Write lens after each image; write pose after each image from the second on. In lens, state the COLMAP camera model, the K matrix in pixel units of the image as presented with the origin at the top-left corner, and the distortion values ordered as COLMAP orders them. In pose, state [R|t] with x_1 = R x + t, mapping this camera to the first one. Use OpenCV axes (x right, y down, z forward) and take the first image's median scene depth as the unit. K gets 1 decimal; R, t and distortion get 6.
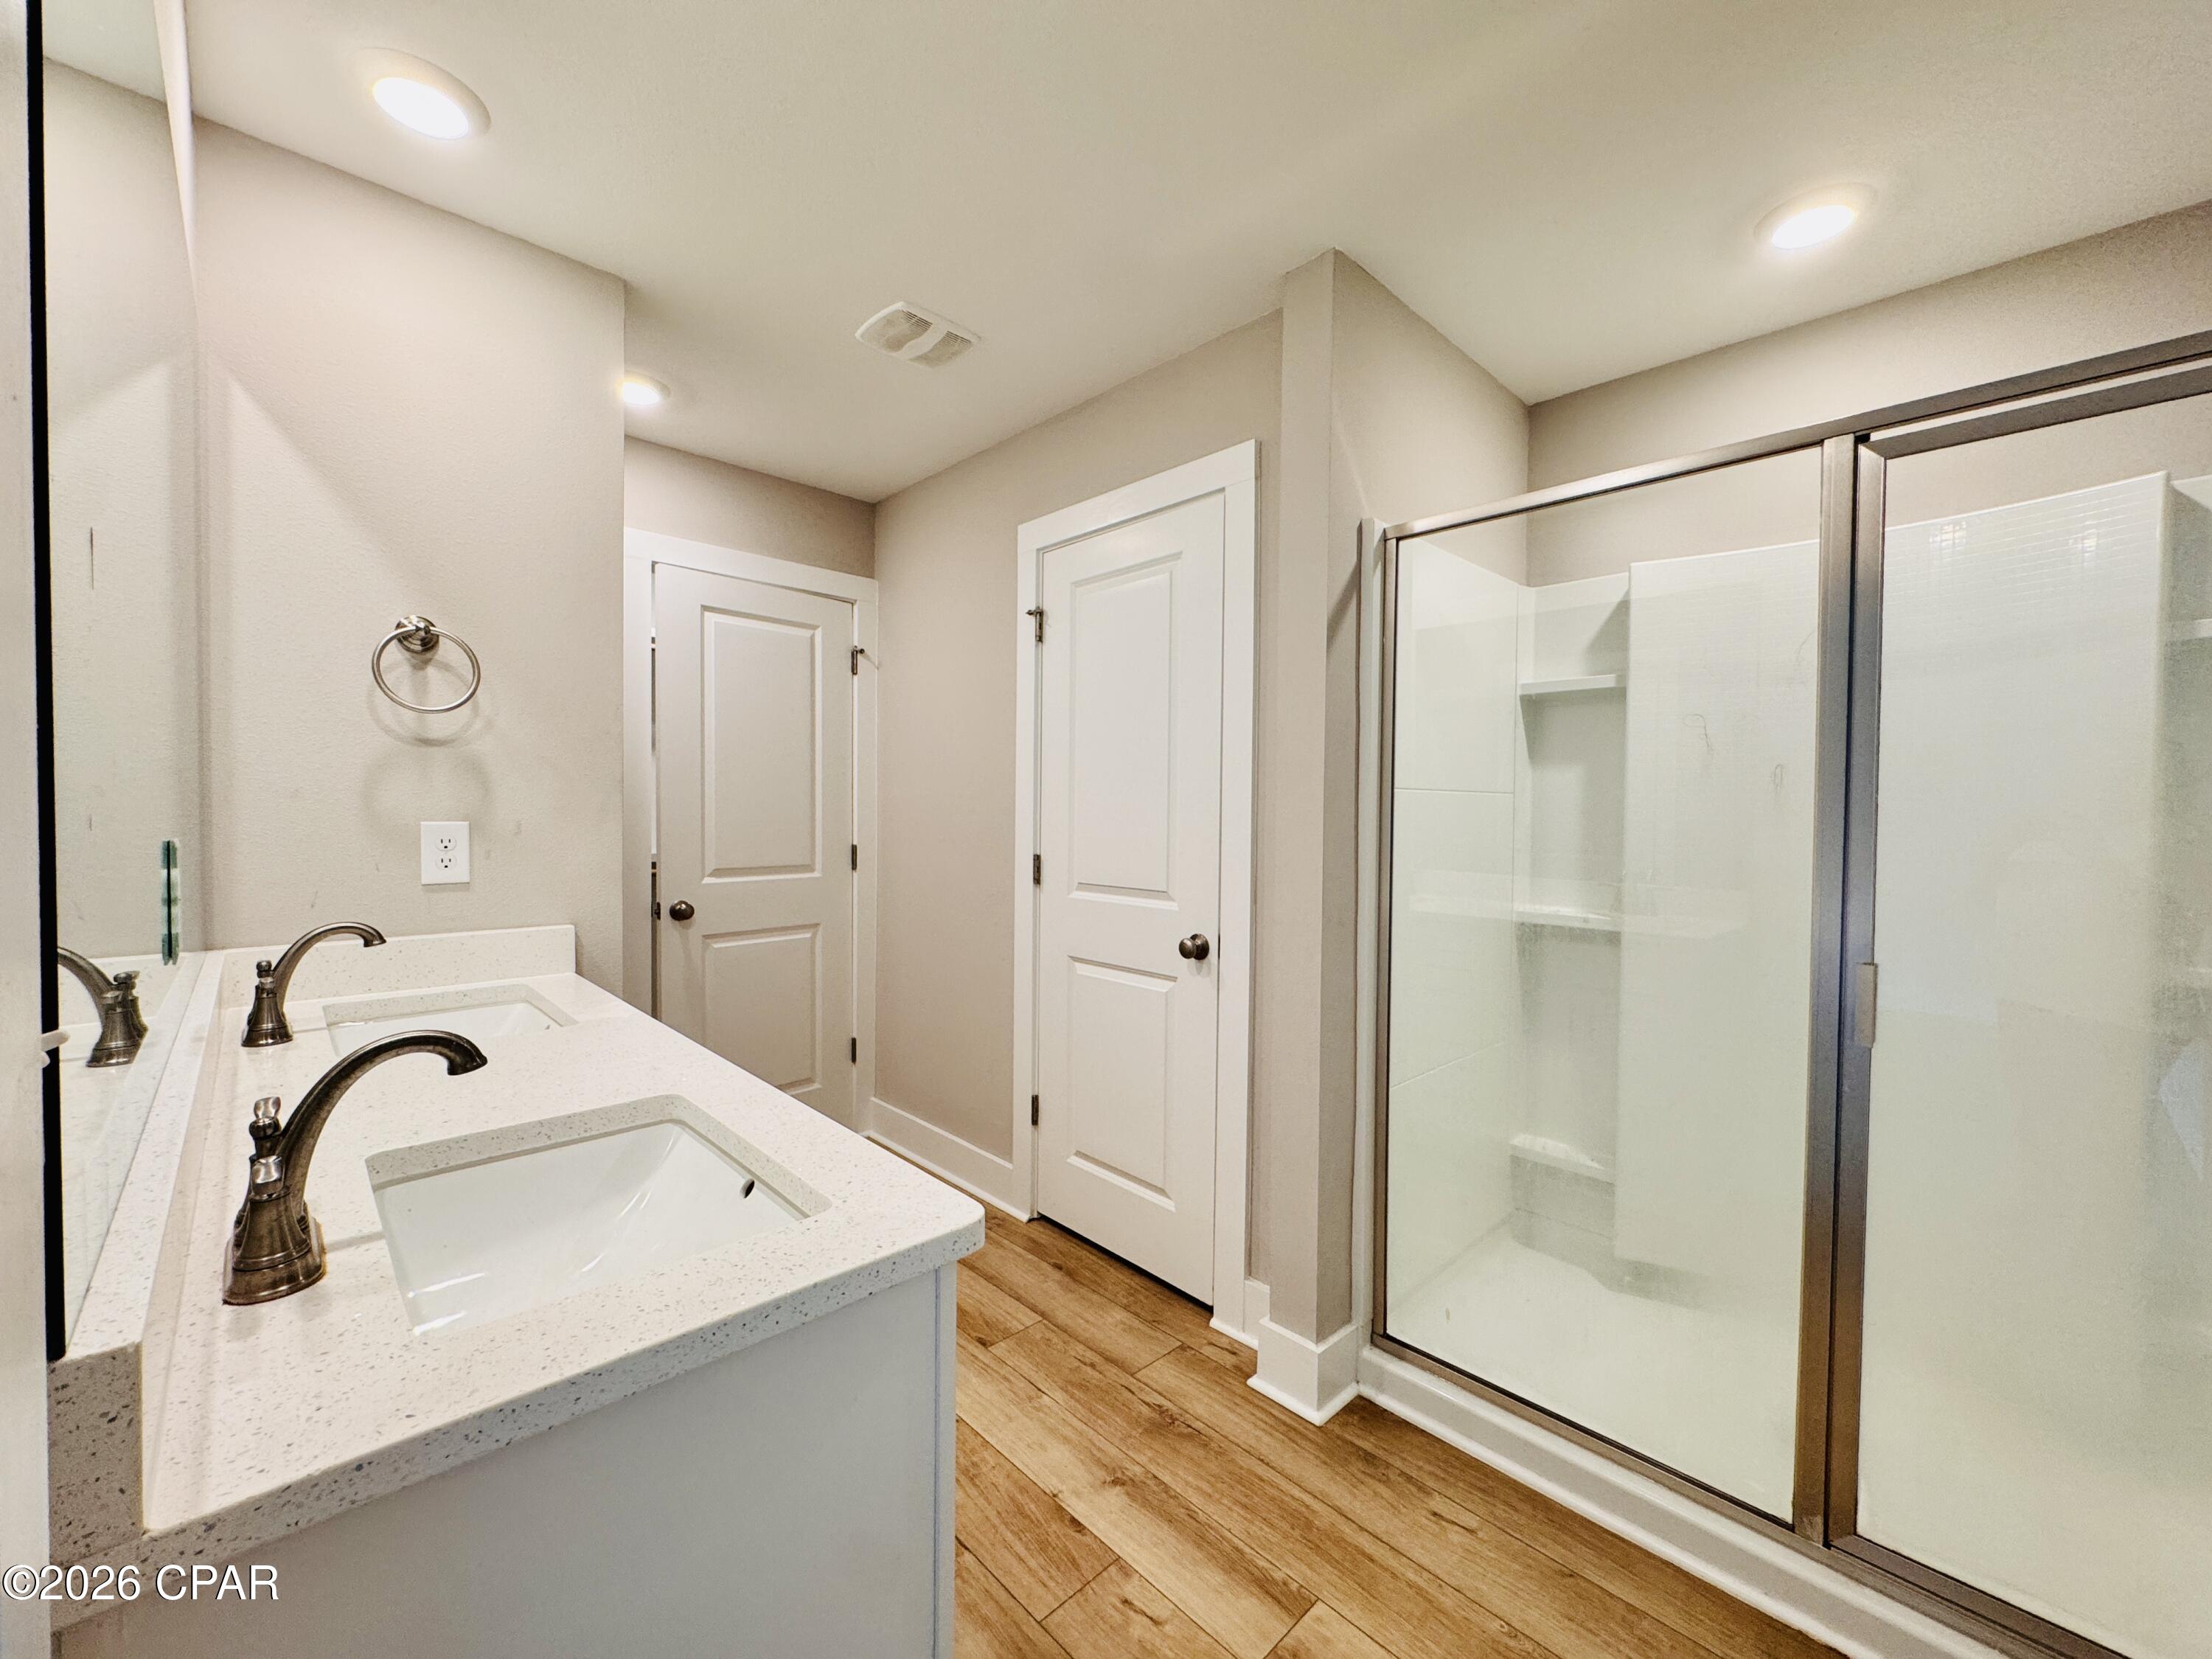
lens RADIAL K [[886.4, 0, 1103.3], [0, 886.4, 829.1], [0, 0, 1]] dist [-0.002342, 0.000054]
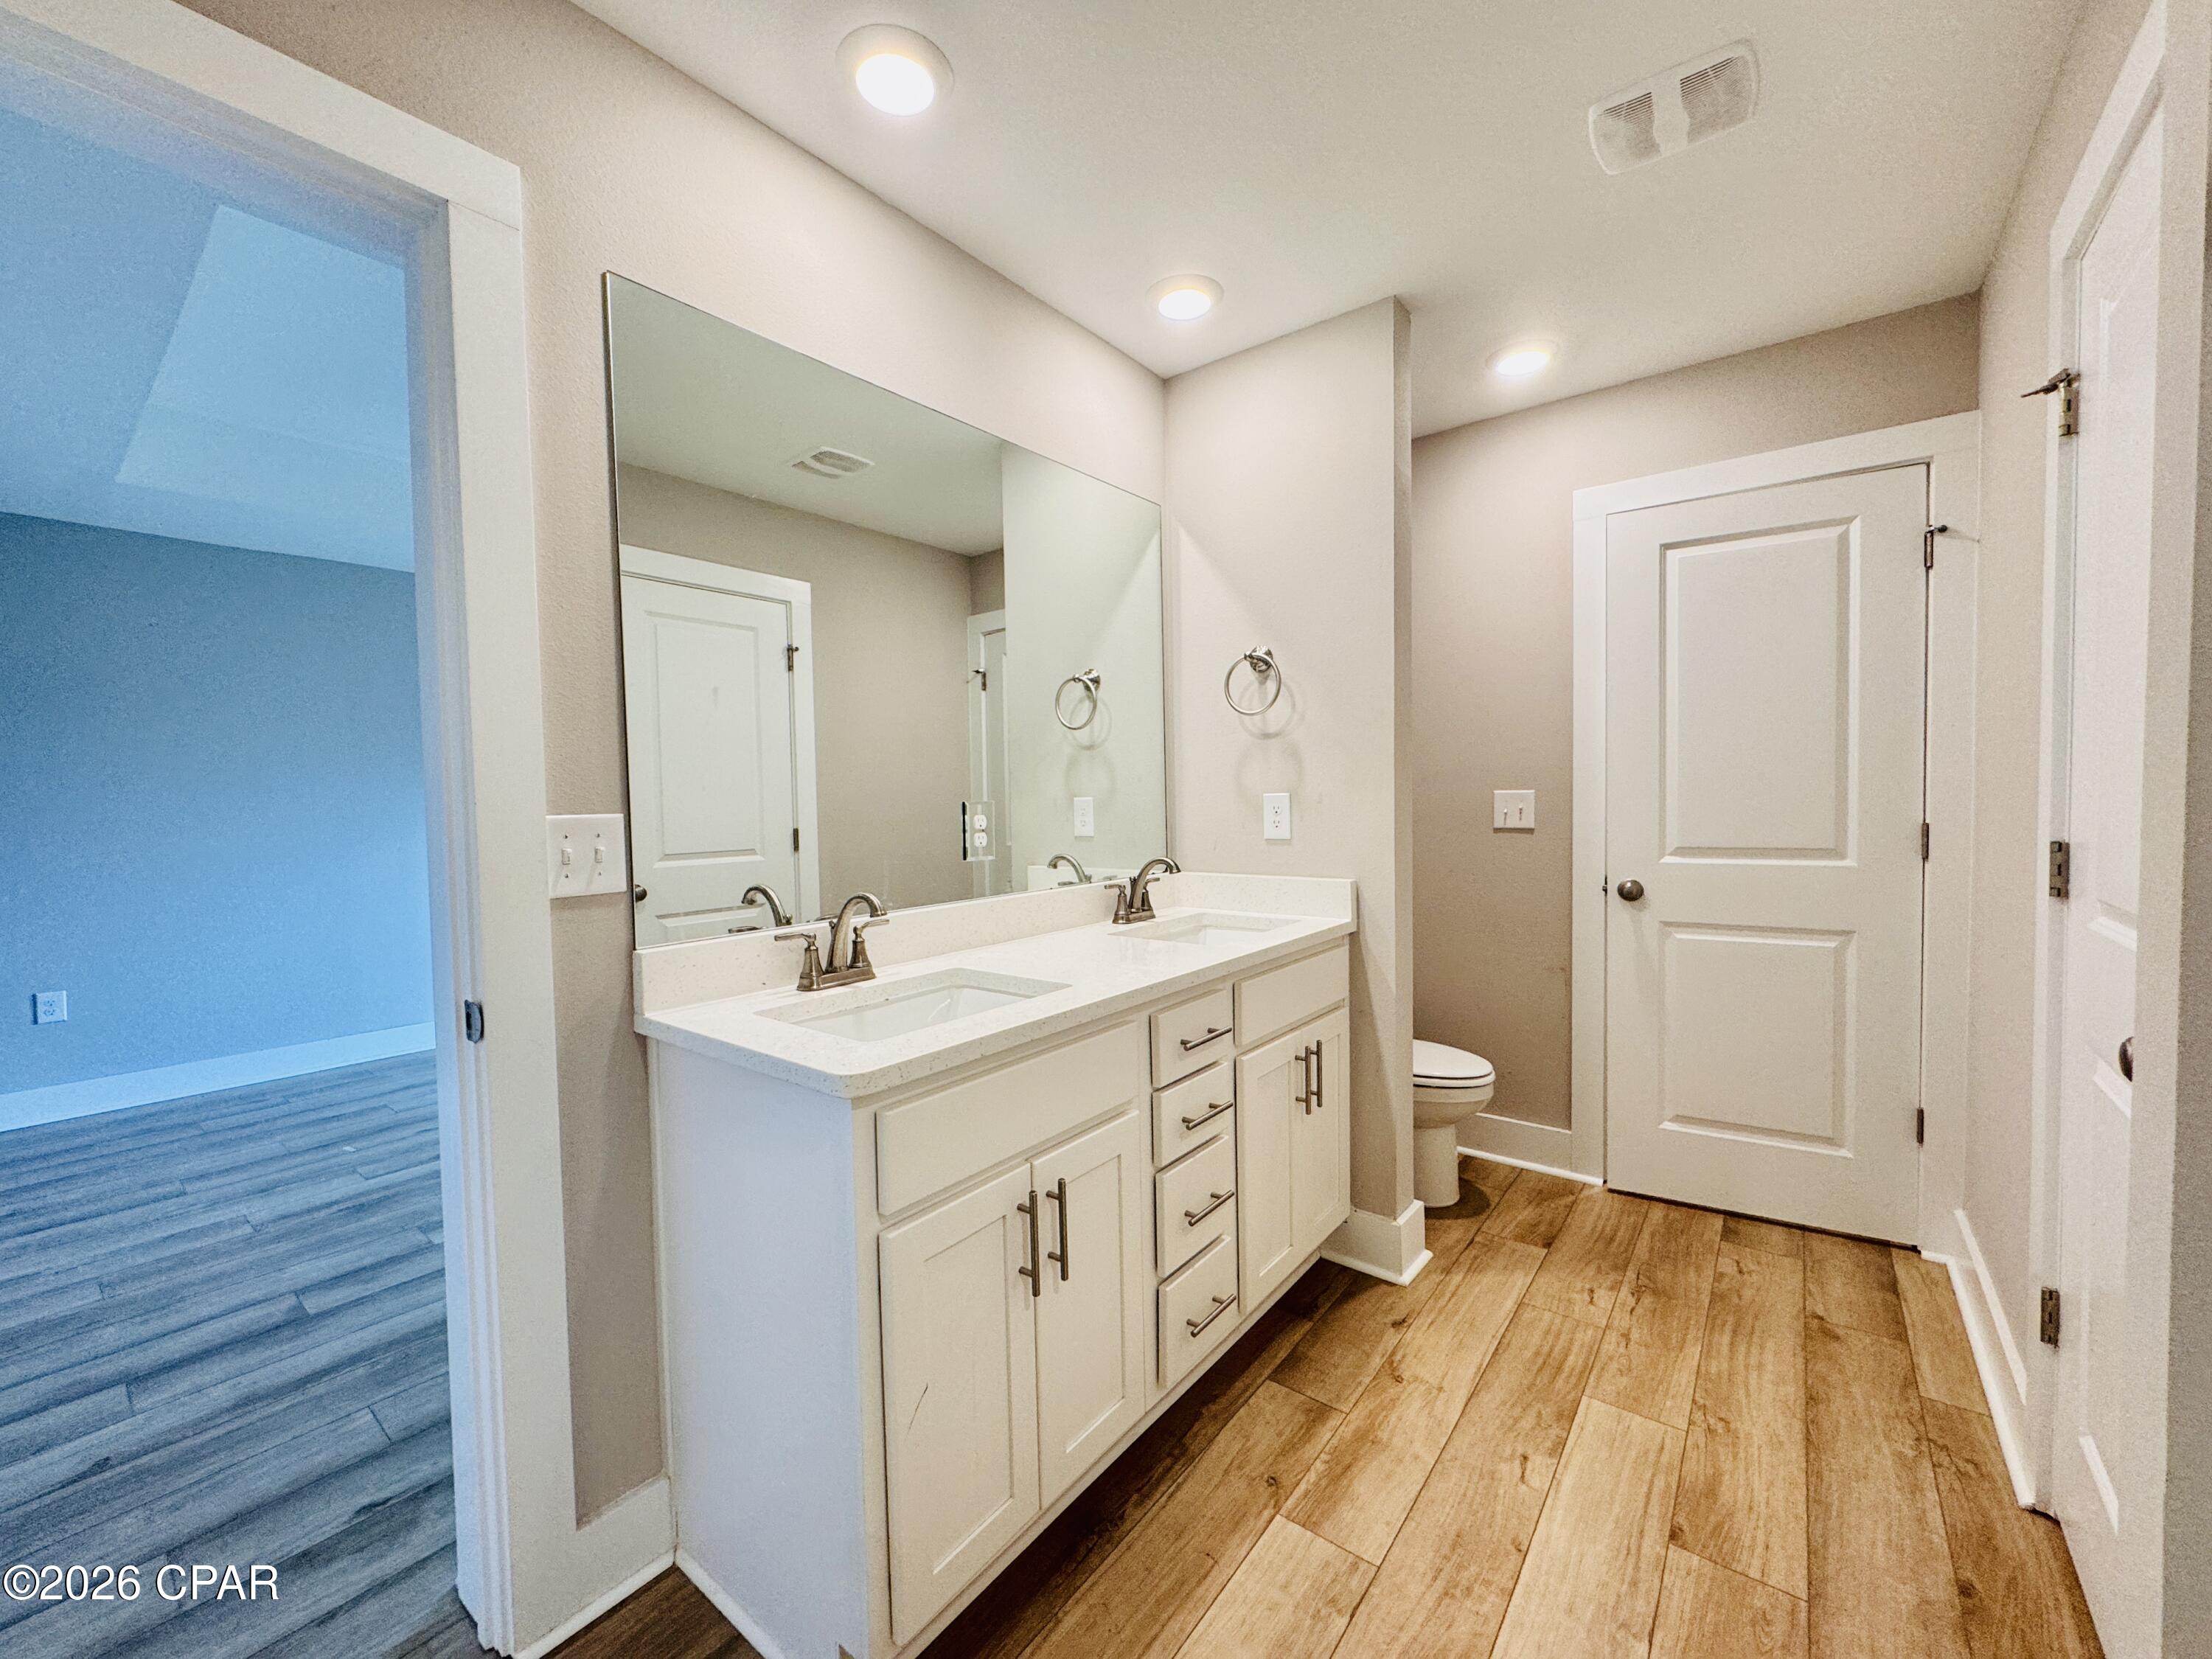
lens RADIAL K [[886.4, 0, 1103.3], [0, 886.4, 829.1], [0, 0, 1]] dist [-0.002342, 0.000054]
pose [[0.140659, 0.022909, -0.989793, 0.470391], [-0.002231, 0.999737, 0.022822, 0.013085], [0.990056, -0.001002, 0.140673, 0.457598]]
